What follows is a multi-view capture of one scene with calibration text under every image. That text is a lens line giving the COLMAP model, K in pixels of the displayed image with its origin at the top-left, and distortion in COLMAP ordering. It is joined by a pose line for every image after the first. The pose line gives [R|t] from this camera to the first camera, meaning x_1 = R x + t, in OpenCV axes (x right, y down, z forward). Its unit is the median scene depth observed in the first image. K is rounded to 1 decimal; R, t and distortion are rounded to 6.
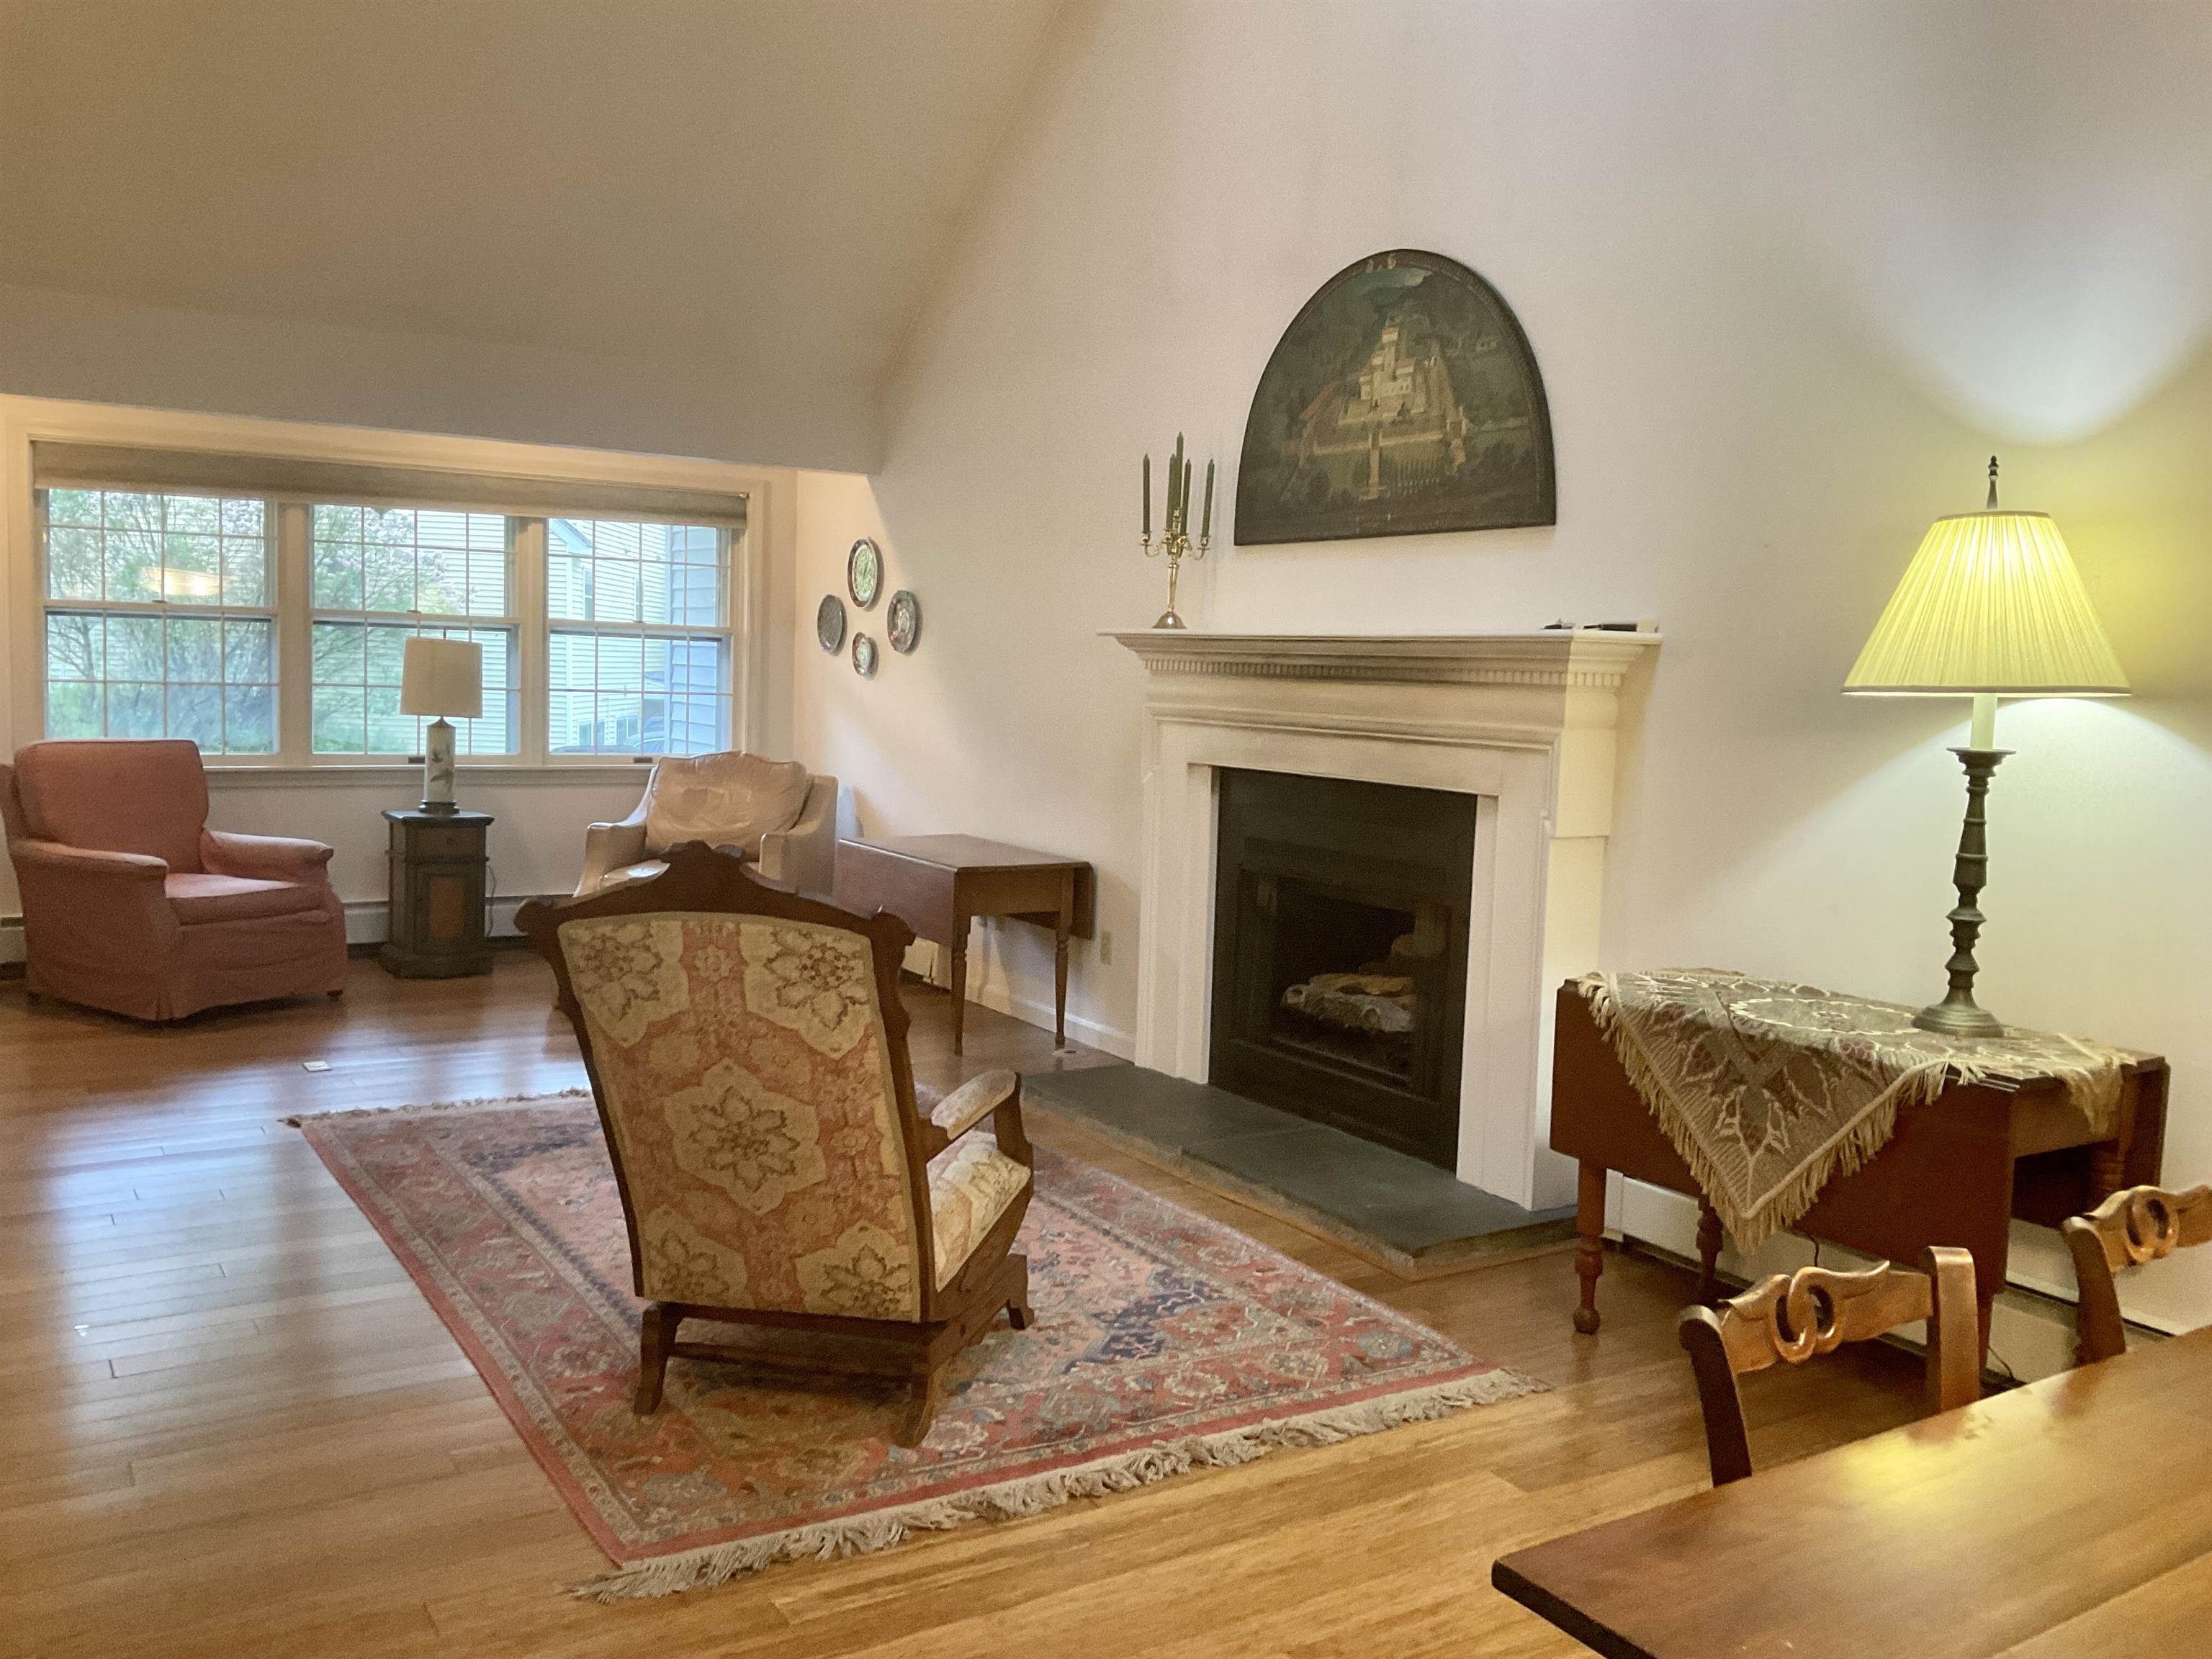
lens RADIAL K [[1817.6, 0, 1106.0], [0, 1817.6, 829.5], [0, 0, 1]] dist [0.111208, -0.253523]
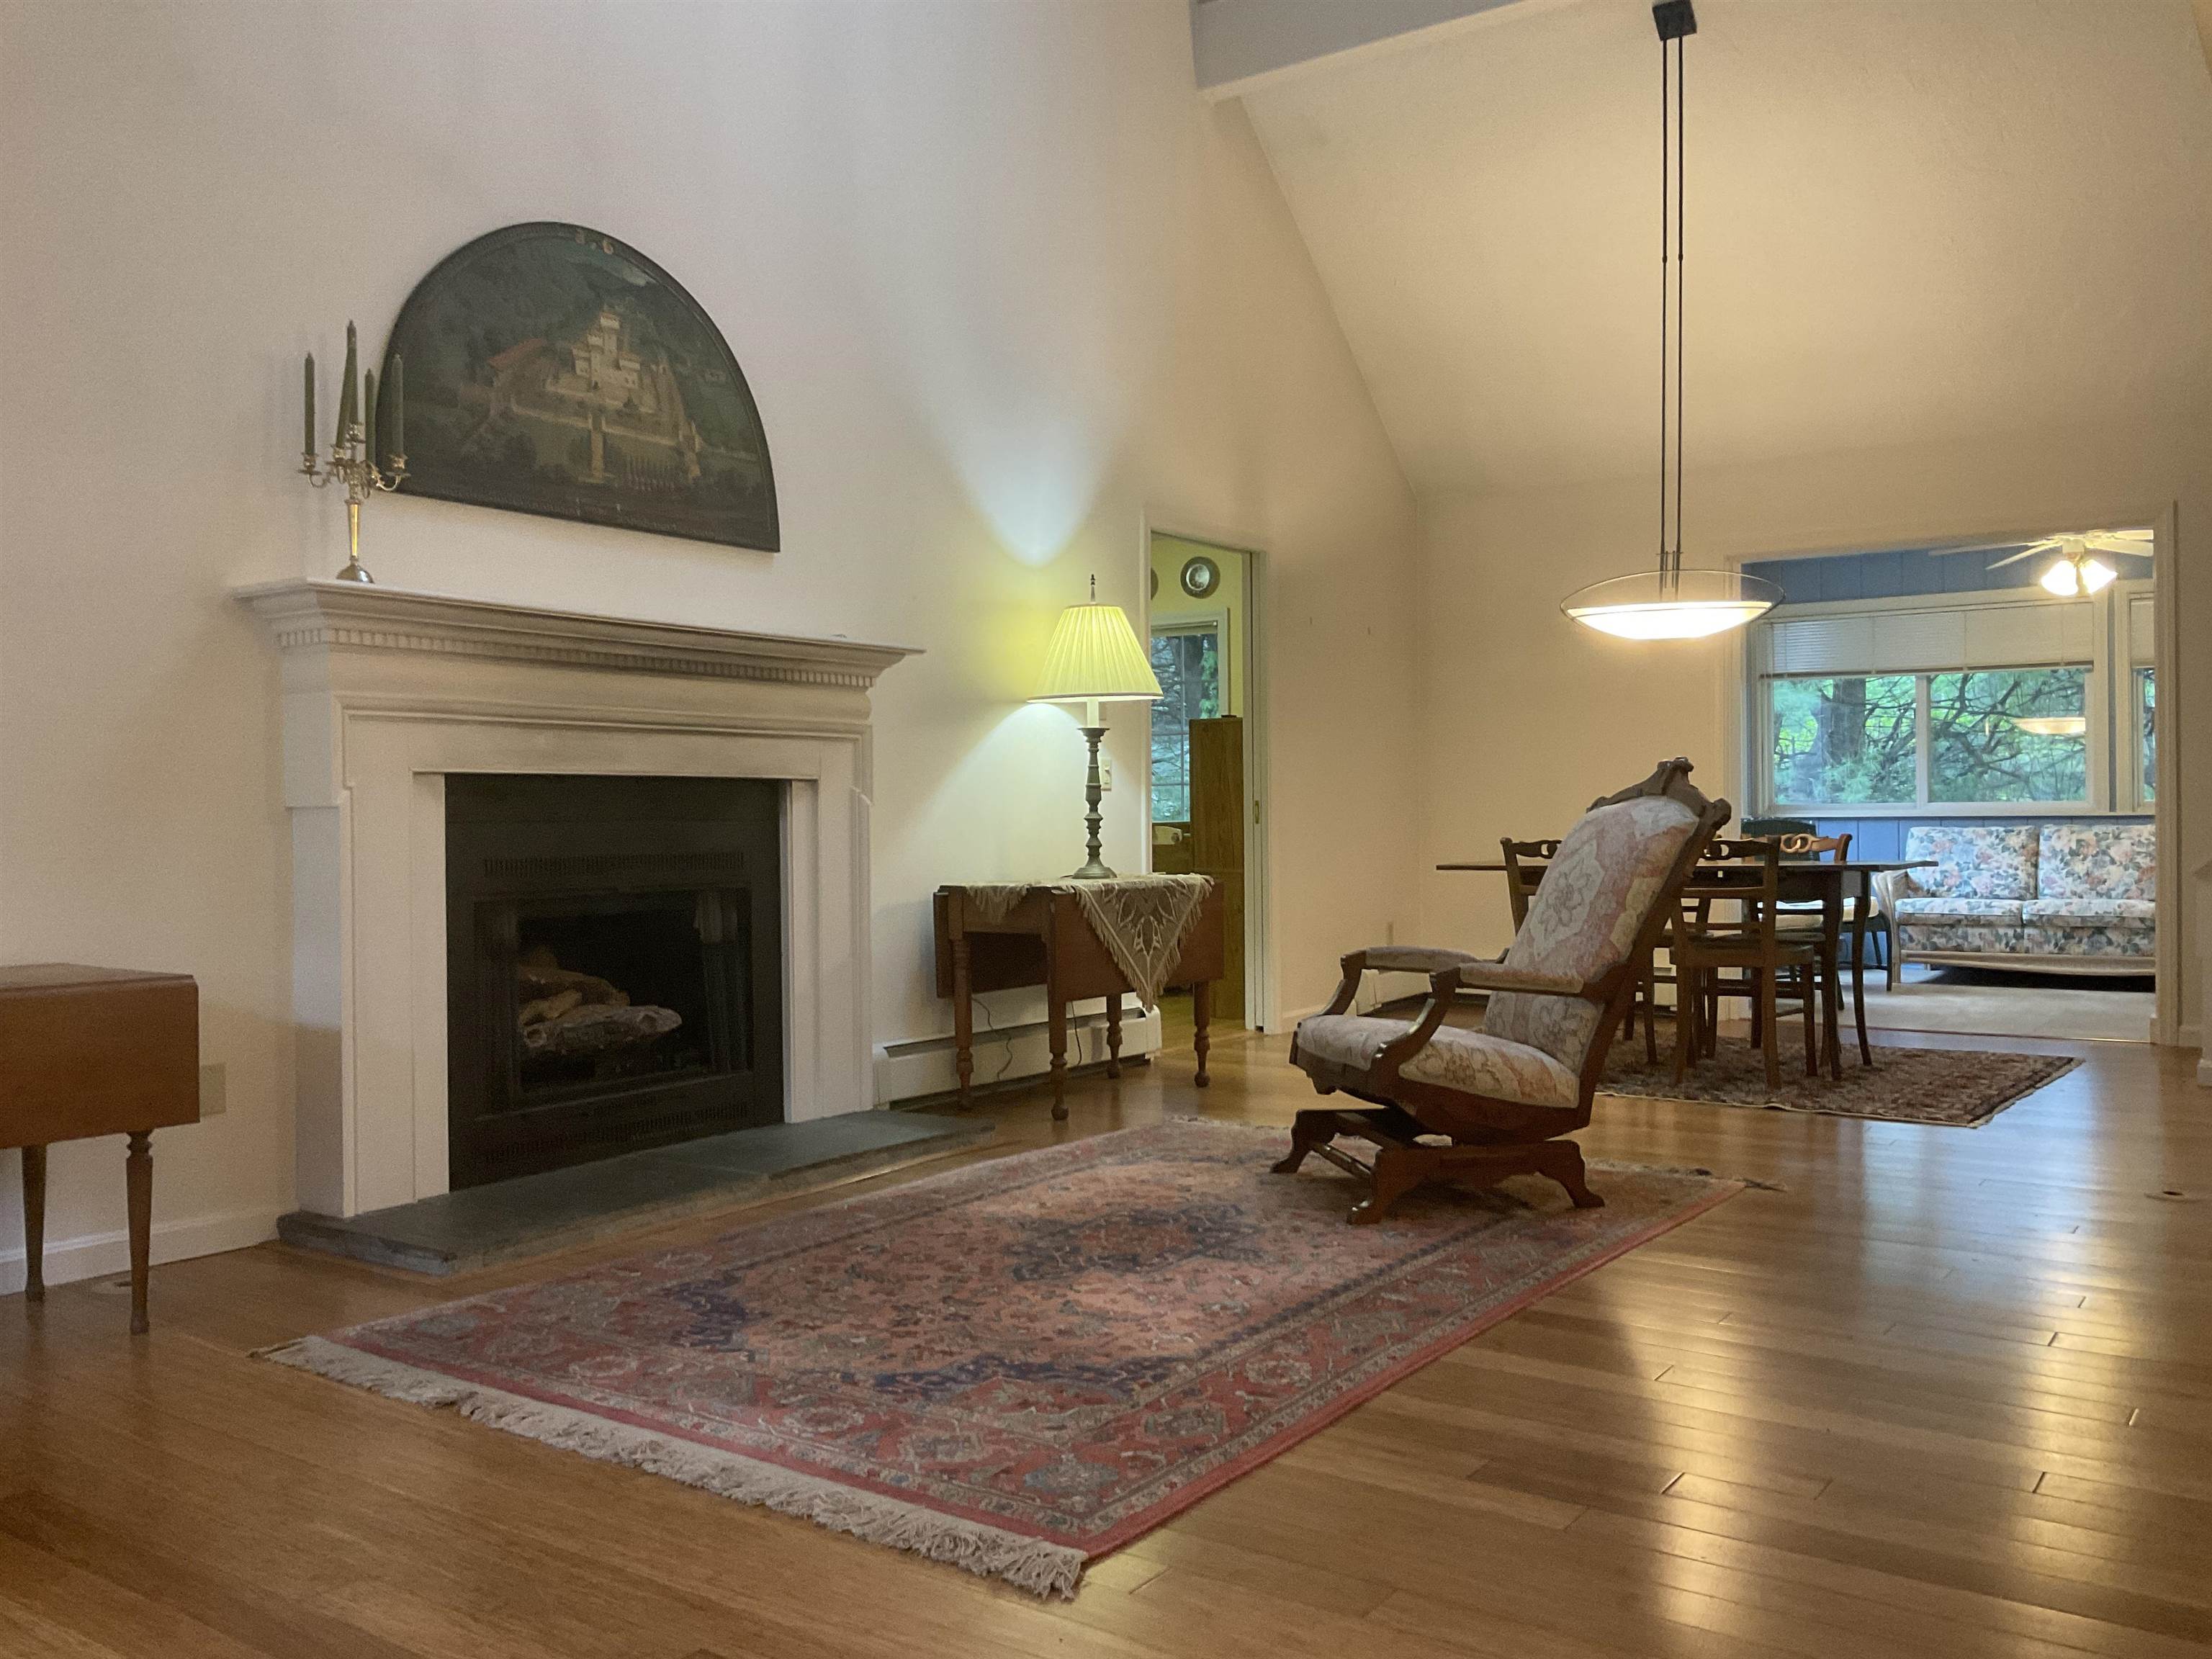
lens RADIAL K [[1817.6, 0, 1106.0], [0, 1817.6, 829.5], [0, 0, 1]] dist [0.111208, -0.253523]
pose [[-0.382051, -0.036621, 0.923415, -0.844207], [0.081131, 0.994027, 0.072989, -0.050696], [-0.920573, 0.102803, -0.376798, 1.137535]]
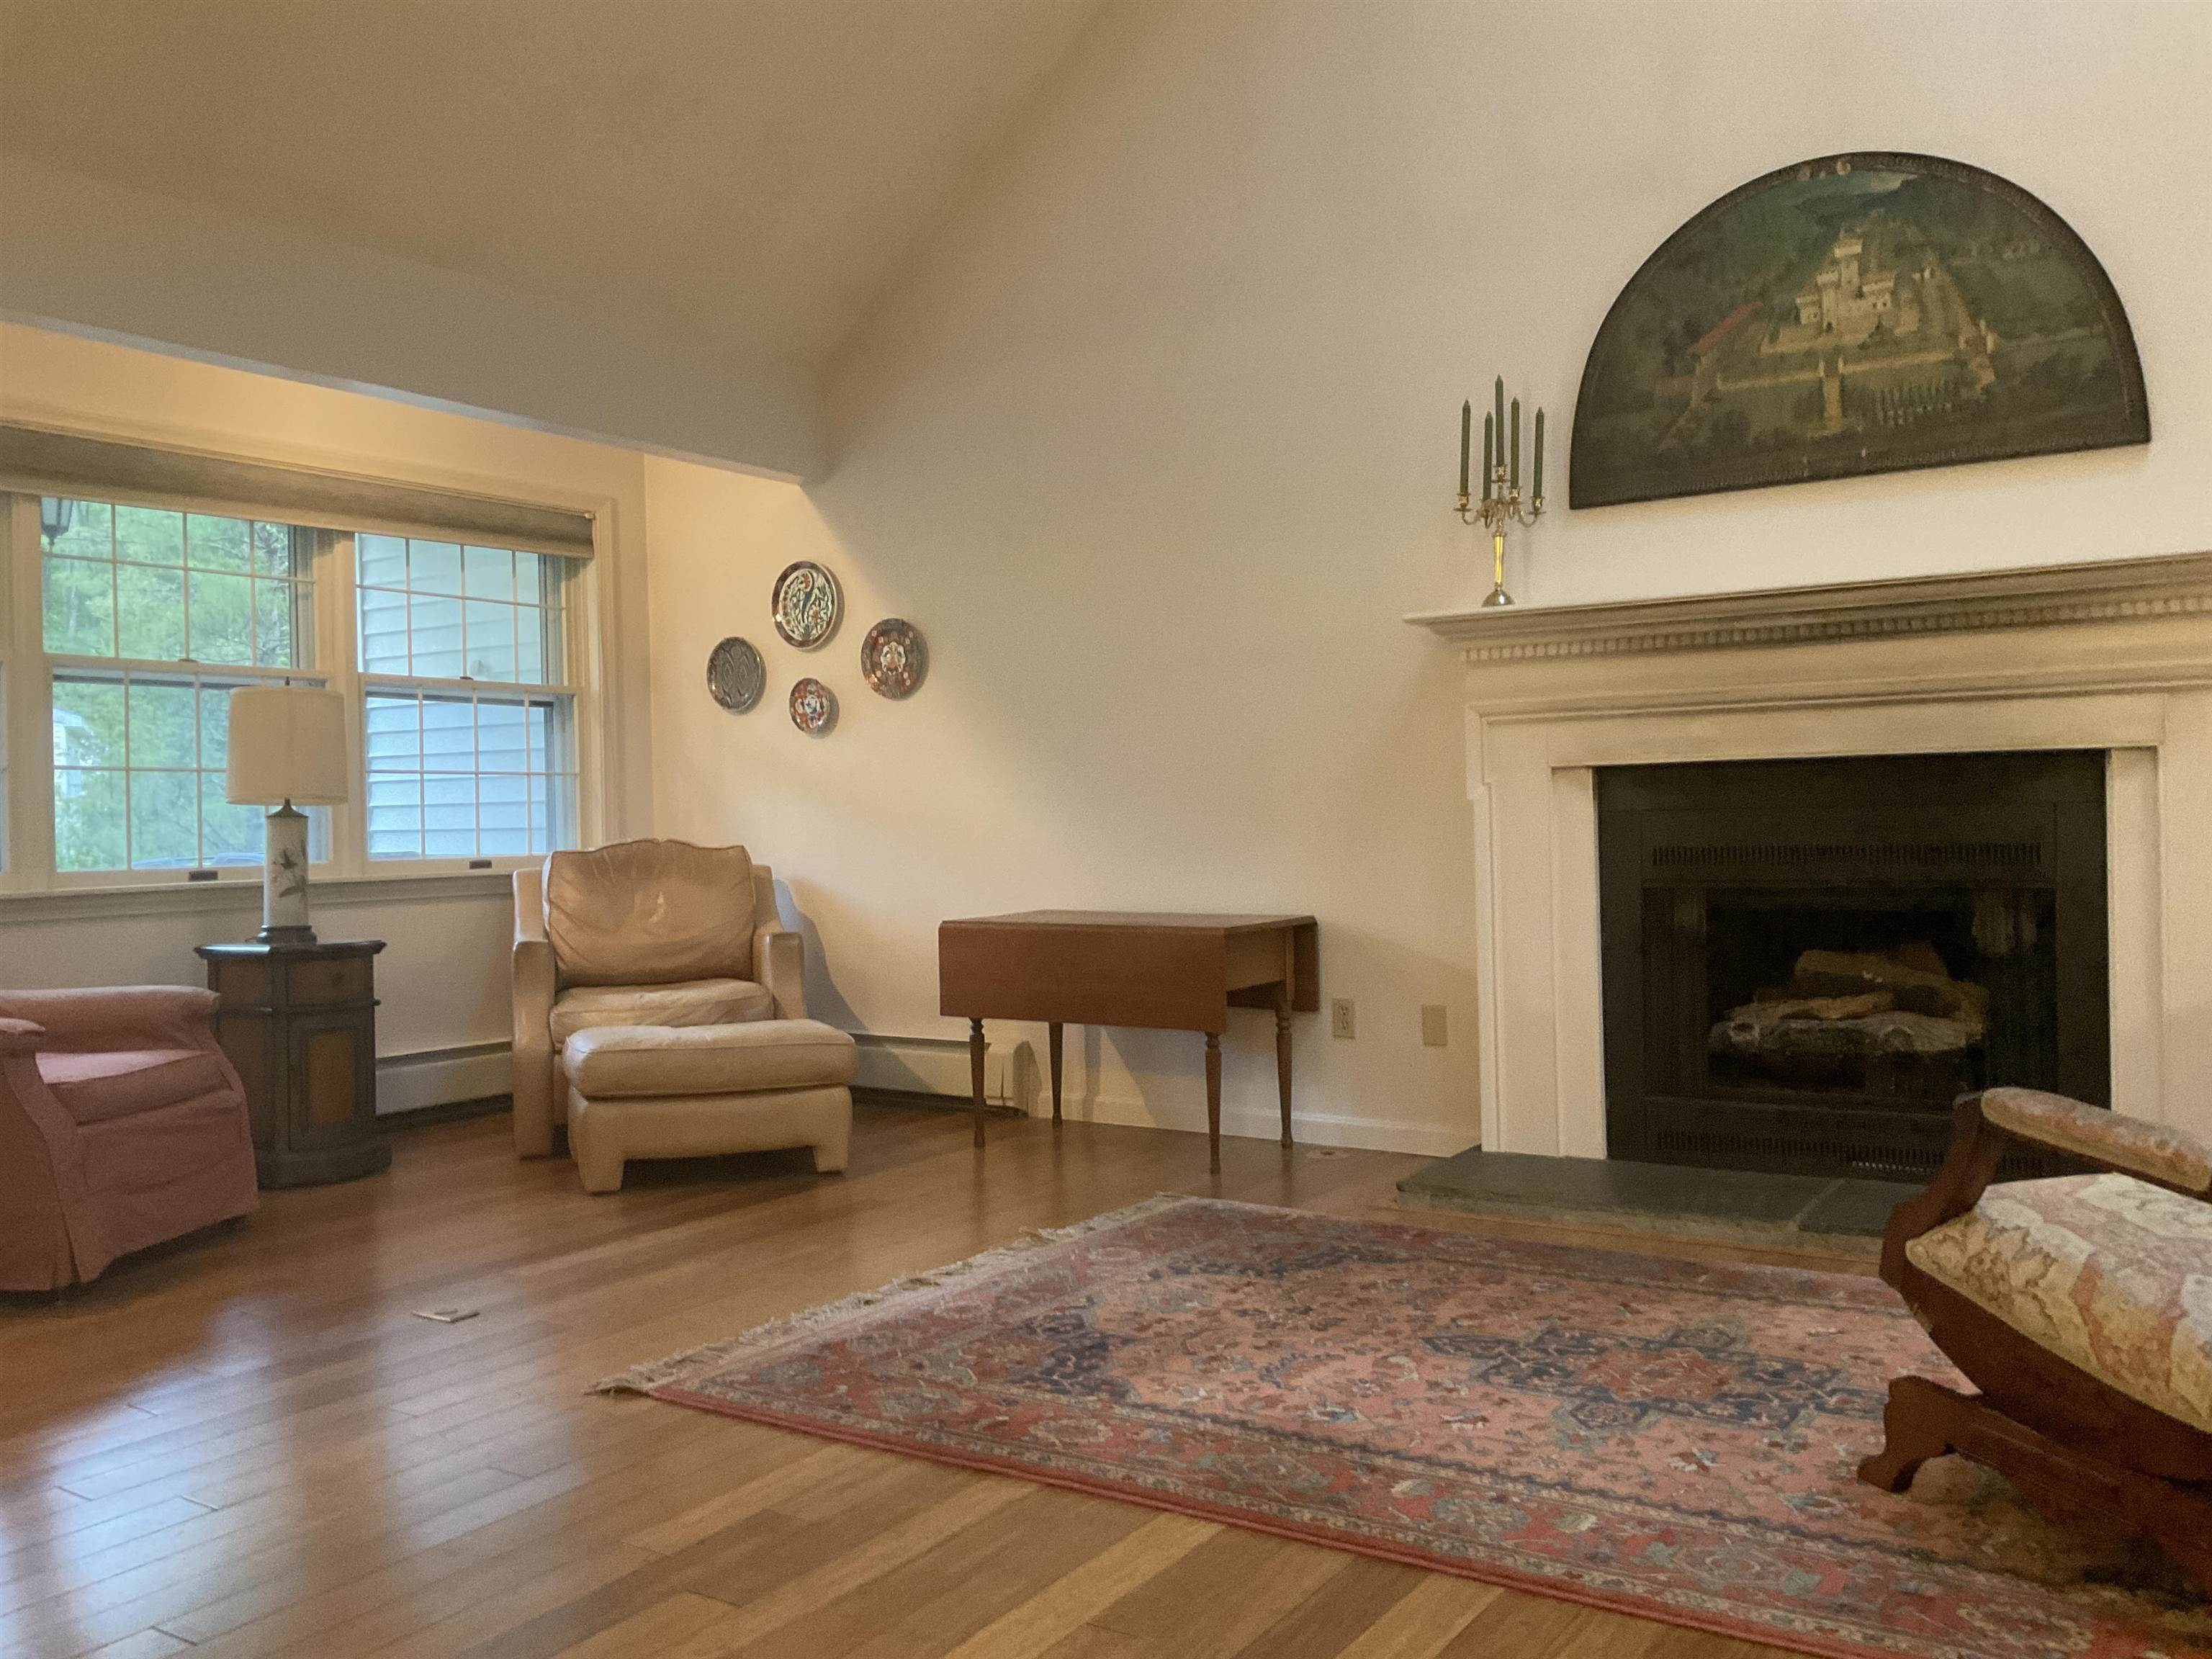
lens RADIAL K [[1817.6, 0, 1106.0], [0, 1817.6, 829.5], [0, 0, 1]] dist [0.111208, -0.253523]
pose [[0.911435, -0.055551, 0.407678, -0.530061], [0.088990, 0.994006, -0.063509, 0.028349], [-0.401706, 0.094163, 0.910915, 0.367577]]
